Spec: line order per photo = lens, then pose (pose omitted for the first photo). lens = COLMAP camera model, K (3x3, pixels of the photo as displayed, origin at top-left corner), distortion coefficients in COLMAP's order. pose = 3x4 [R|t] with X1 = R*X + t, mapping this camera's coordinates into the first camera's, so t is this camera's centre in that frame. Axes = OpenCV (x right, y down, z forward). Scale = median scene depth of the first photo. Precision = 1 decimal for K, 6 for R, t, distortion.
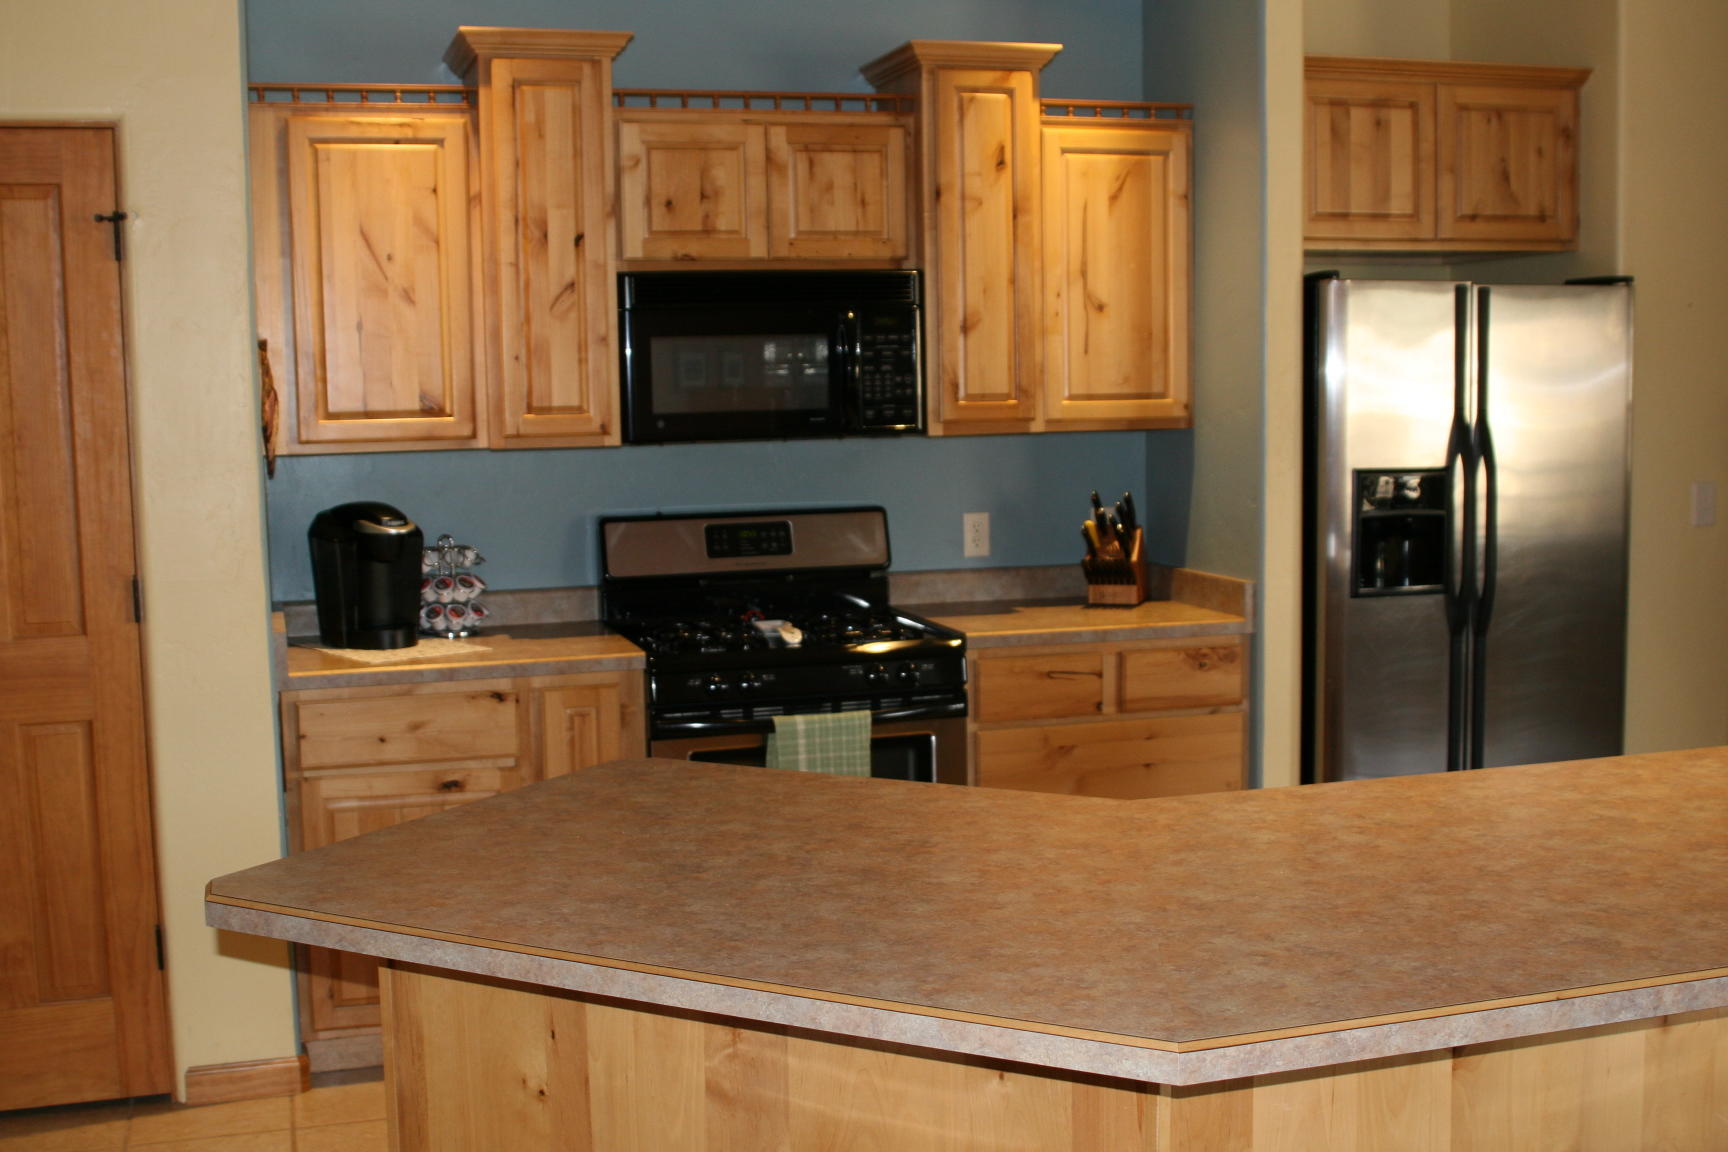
lens RADIAL K [[2018.4, 0, 885.6], [0, 2018.4, 627.6], [0, 0, 1]] dist [-0.092146, 0.000000]
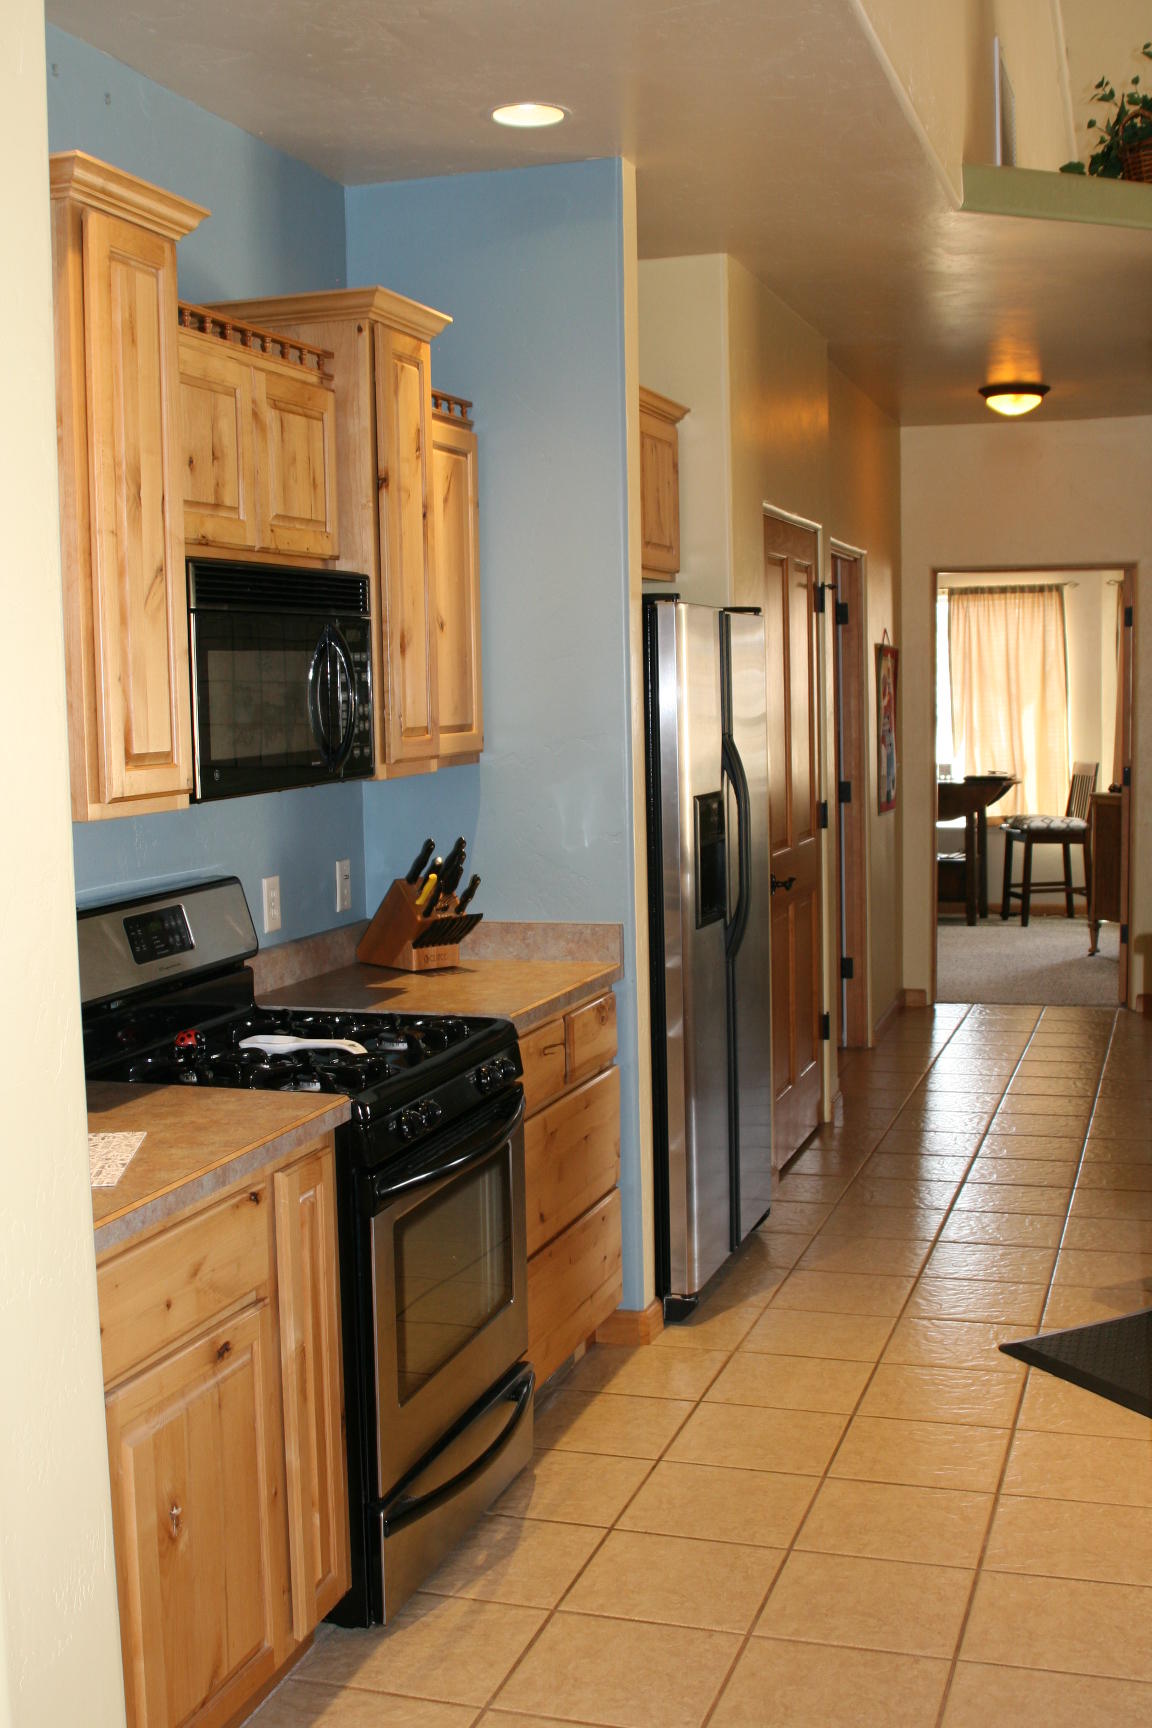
lens RADIAL K [[2018.4, 0, 453.1], [0, 2018.4, 906.1], [0, 0, 1]] dist [-0.092146, 0.000000]
pose [[0.568589, -0.087042, 0.818004, -0.639785], [0.112408, 0.993280, 0.027559, -0.065834], [-0.814906, 0.076281, 0.574552, 0.532926]]
